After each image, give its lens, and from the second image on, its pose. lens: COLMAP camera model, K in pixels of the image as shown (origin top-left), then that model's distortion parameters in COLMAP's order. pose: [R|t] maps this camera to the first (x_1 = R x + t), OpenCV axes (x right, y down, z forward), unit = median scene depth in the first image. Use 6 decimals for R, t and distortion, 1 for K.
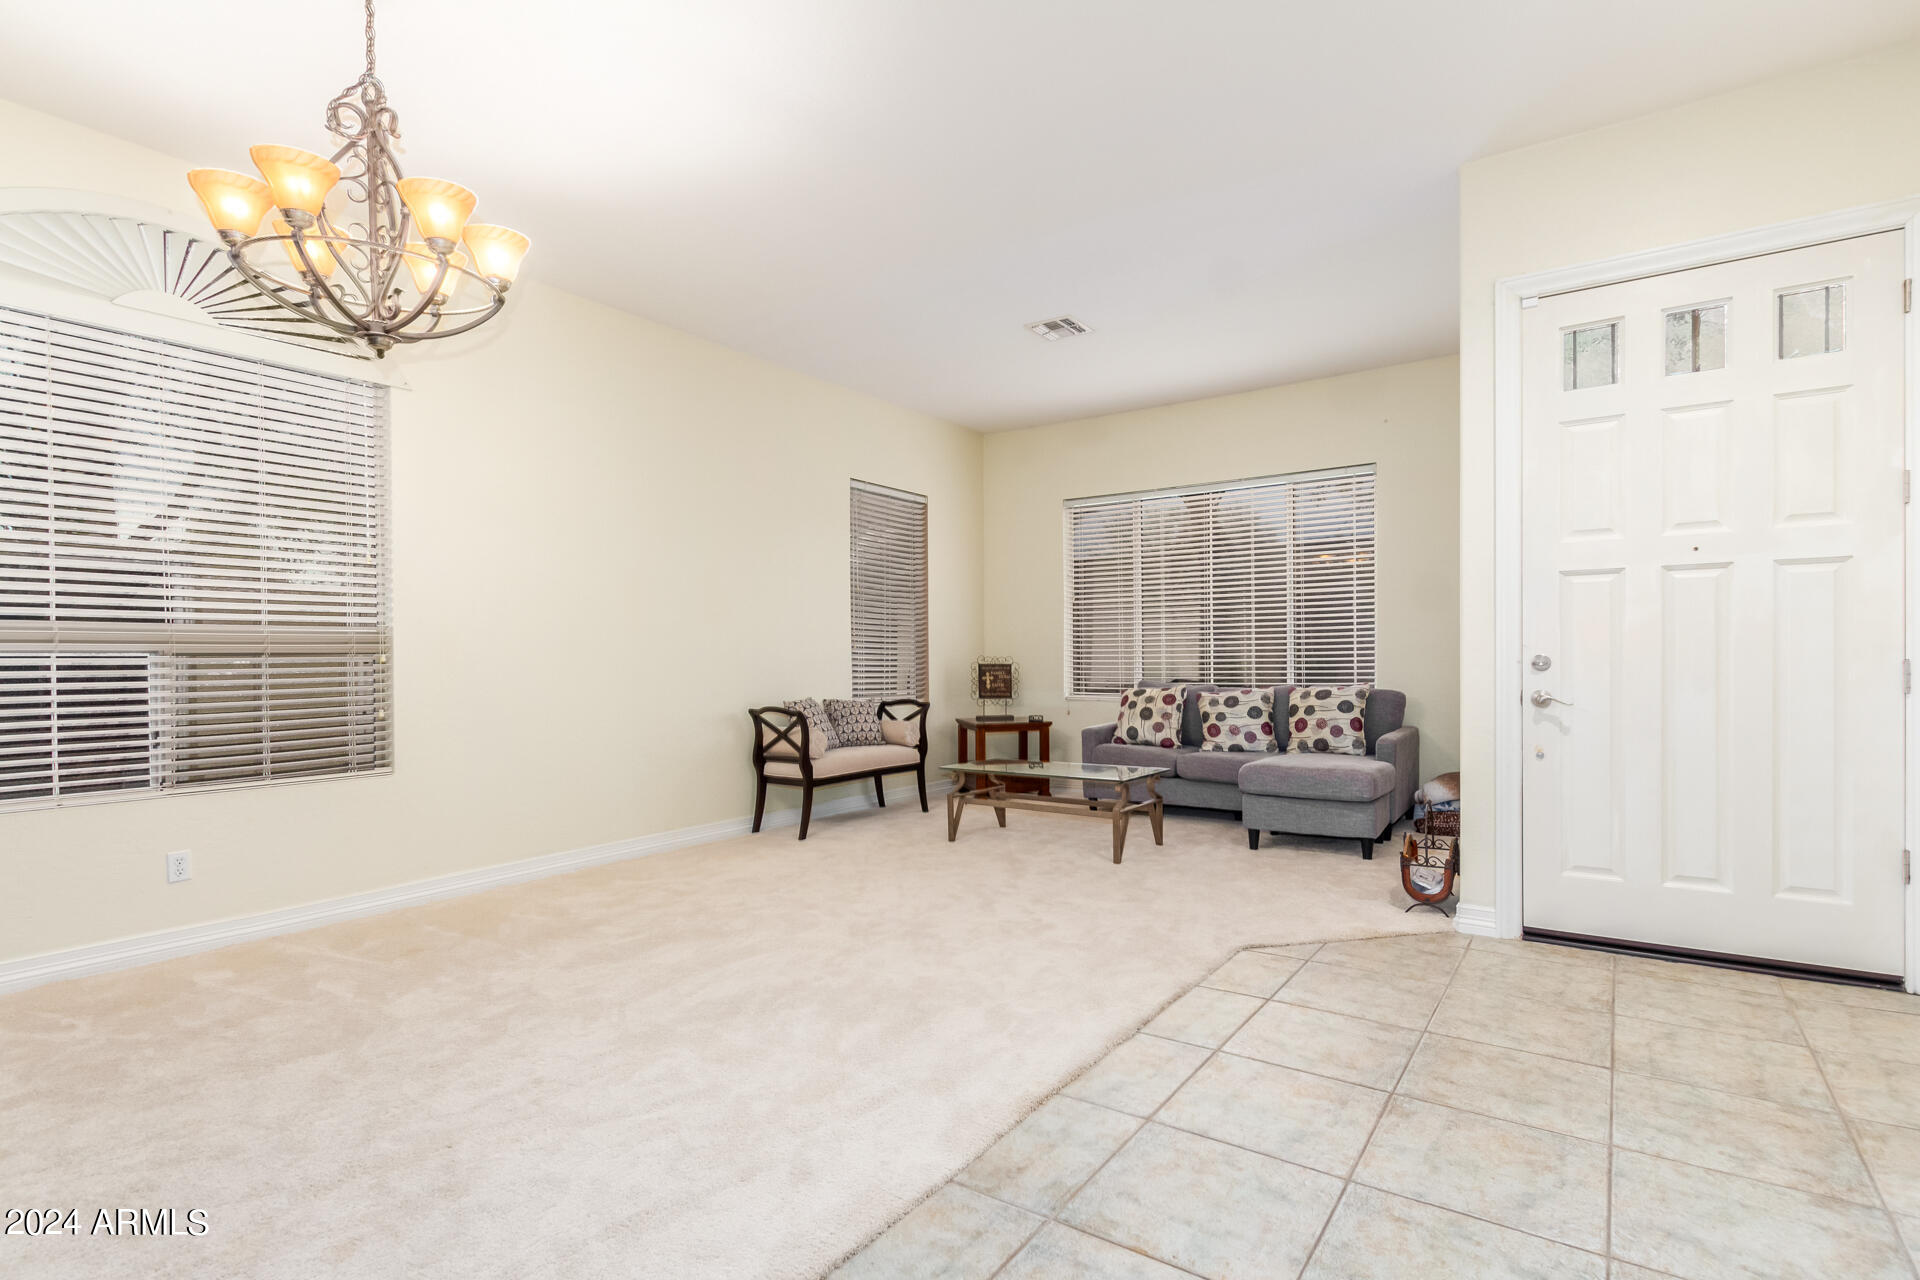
lens RADIAL K [[924.3, 0, 991.6], [0, 924.3, 666.9], [0, 0, 1]] dist [0.012628, -0.000242]
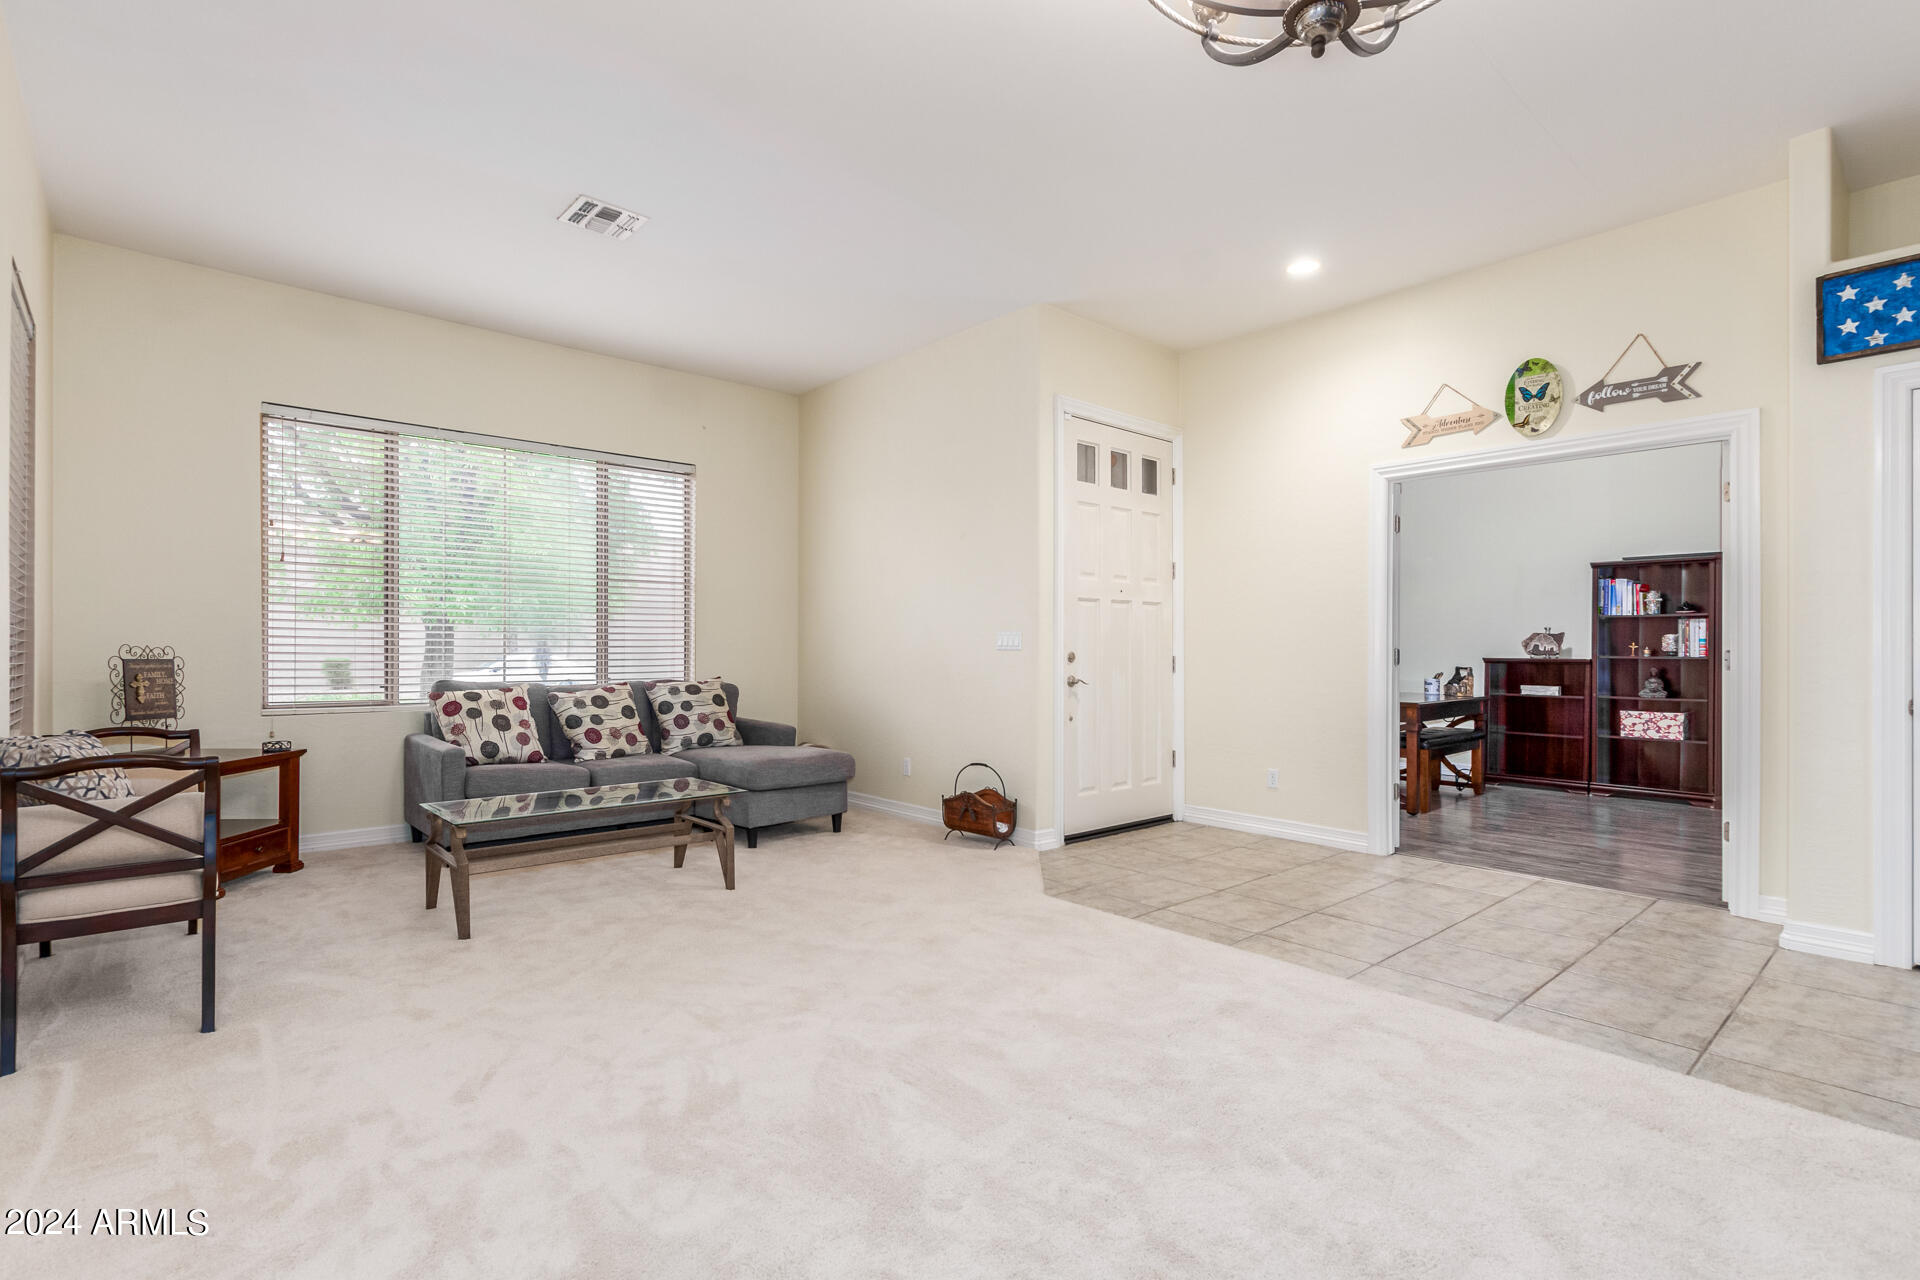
lens RADIAL K [[924.3, 0, 963.8], [0, 924.3, 647.4], [0, 0, 1]] dist [0.012628, -0.000242]
pose [[0.239522, 0.013690, 0.970795, -0.582278], [0.003682, 0.999881, -0.015009, 0.000862], [-0.970884, 0.007170, 0.239443, 0.518986]]
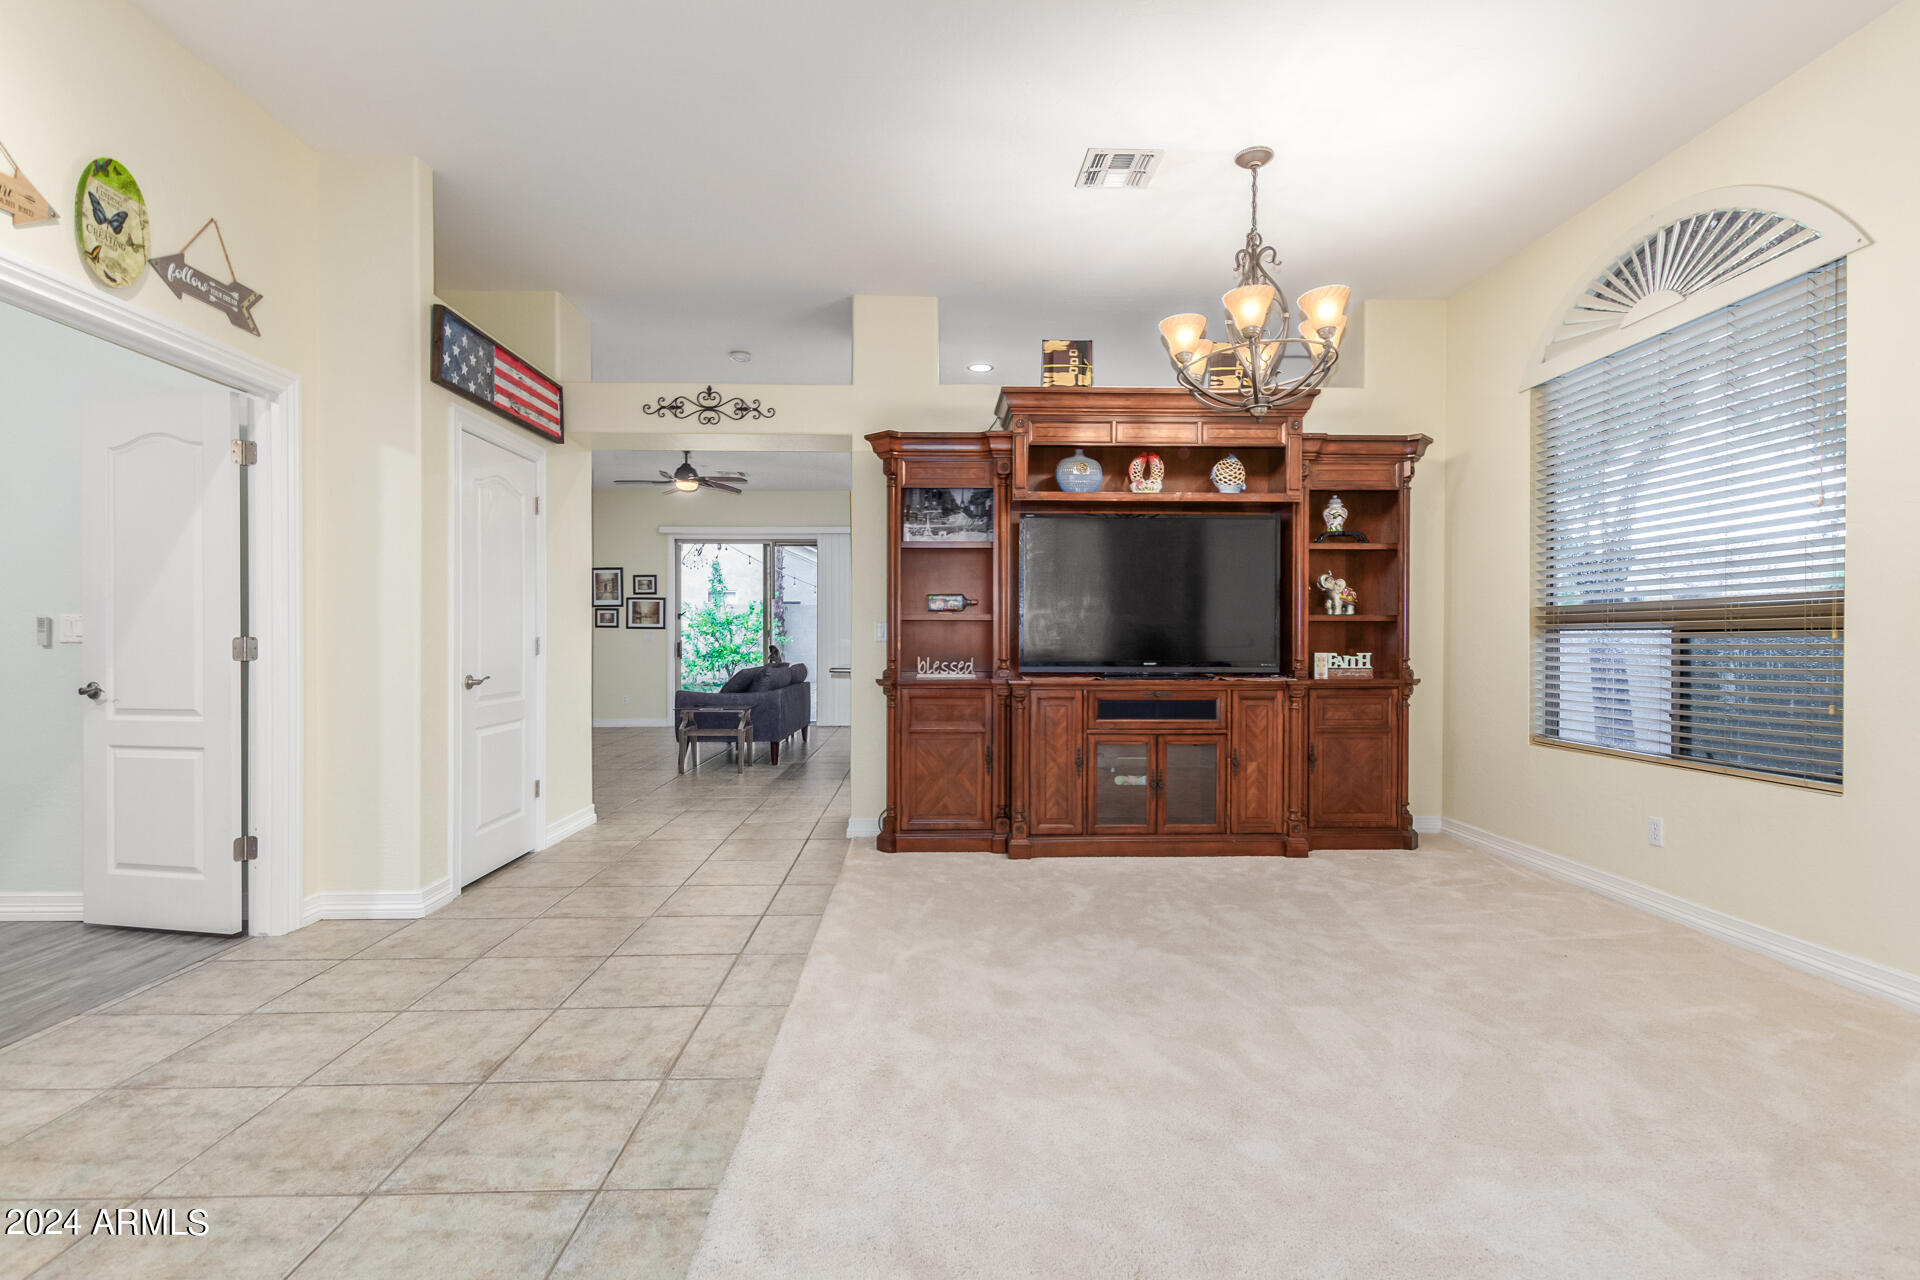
lens RADIAL K [[898.7, 0, 938.7], [0, 898.7, 645.2], [0, 0, 1]] dist [0.014810, -0.006796]
pose [[-0.818432, 0.012509, -0.574467, 0.249123], [0.001817, 0.999814, 0.019182, -0.011561], [0.574601, 0.014656, -0.818303, 0.885351]]
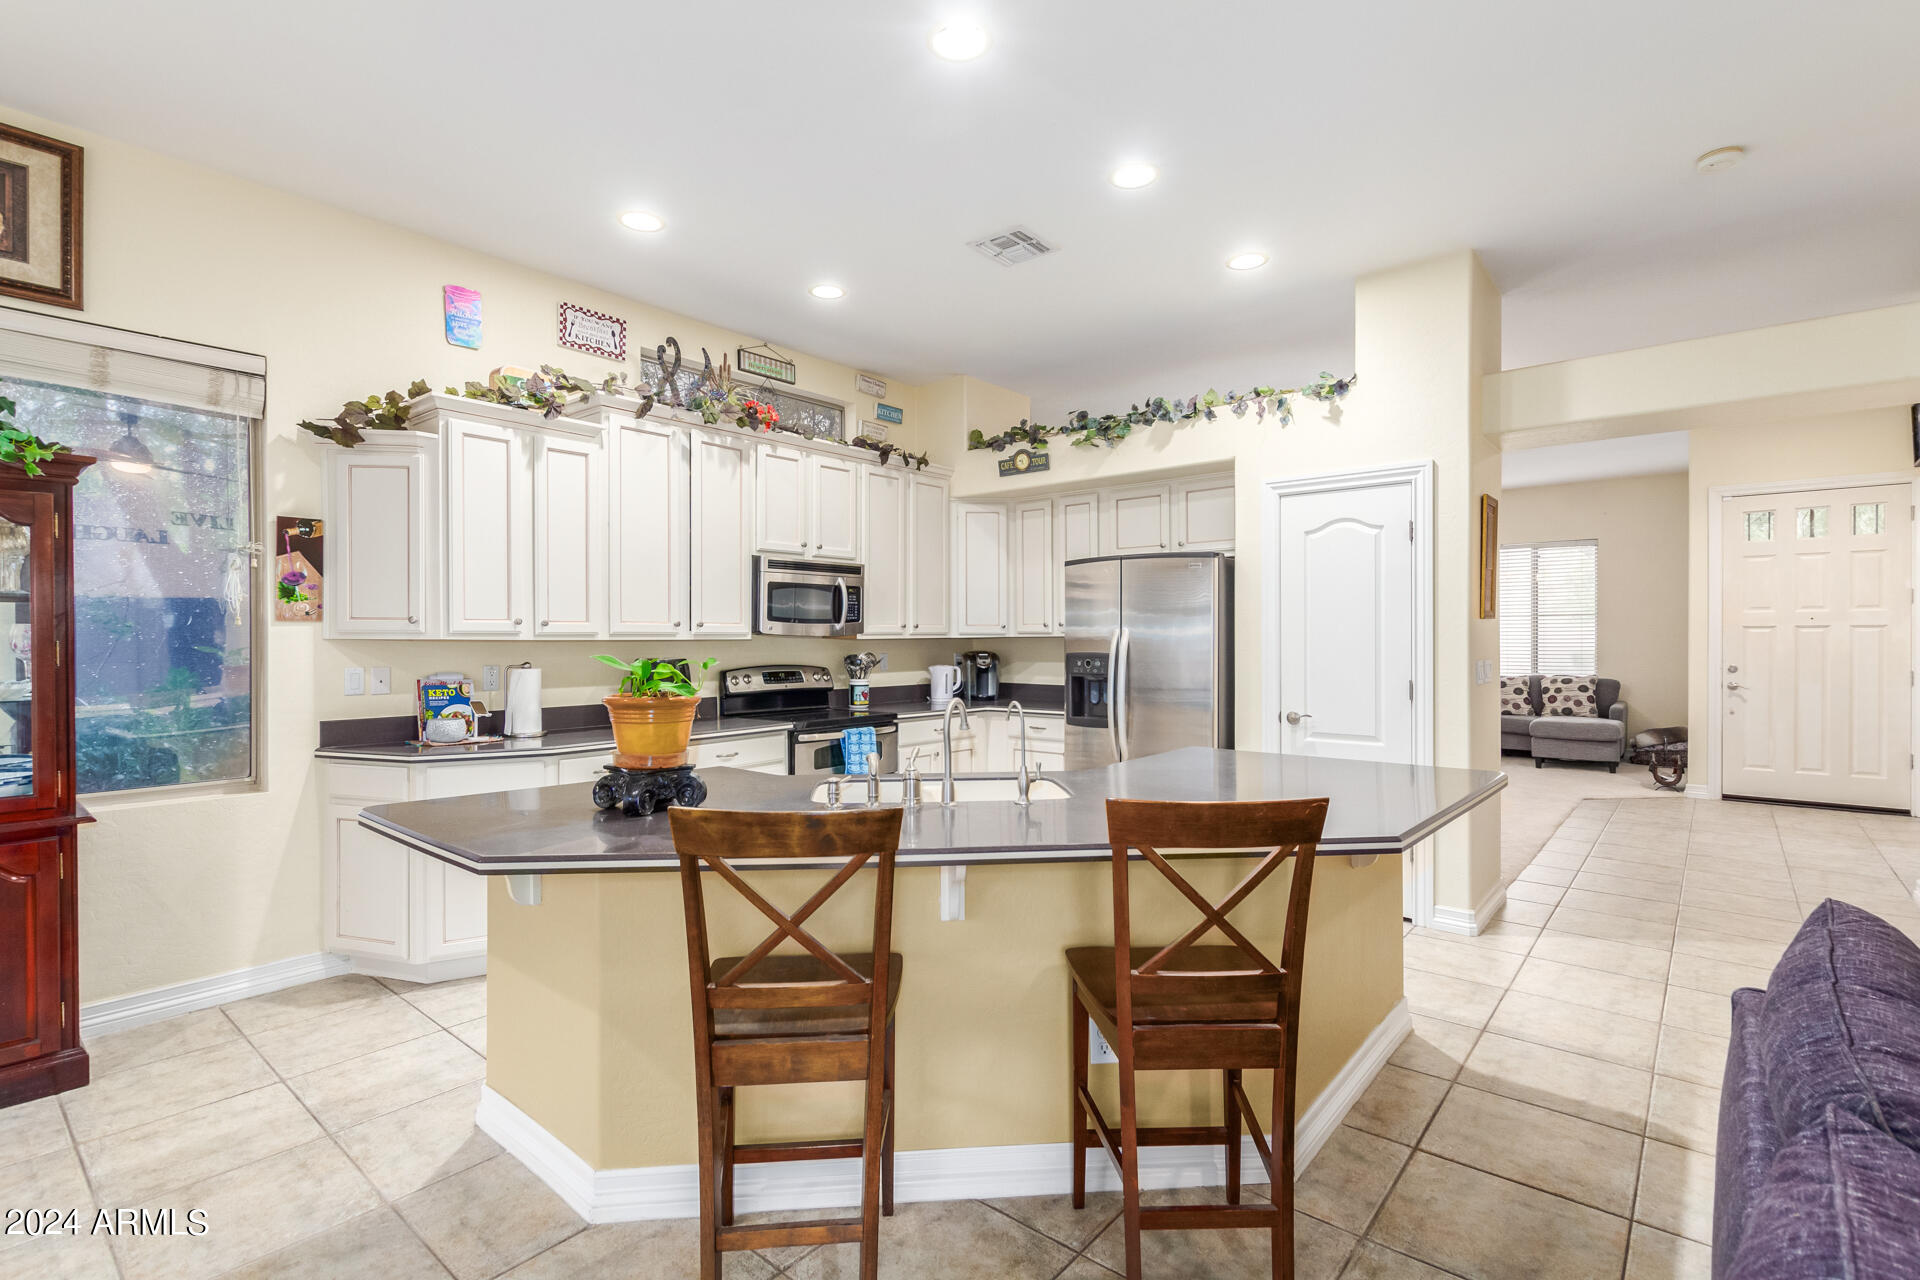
lens RADIAL K [[898.7, 0, 951.6], [0, 898.7, 643.8], [0, 0, 1]] dist [0.014810, -0.006796]
pose [[0.994332, 0.009872, -0.105858, -0.622648], [-0.010044, 0.999949, -0.001085, -0.026817], [0.105842, 0.002142, 0.994381, -0.803481]]
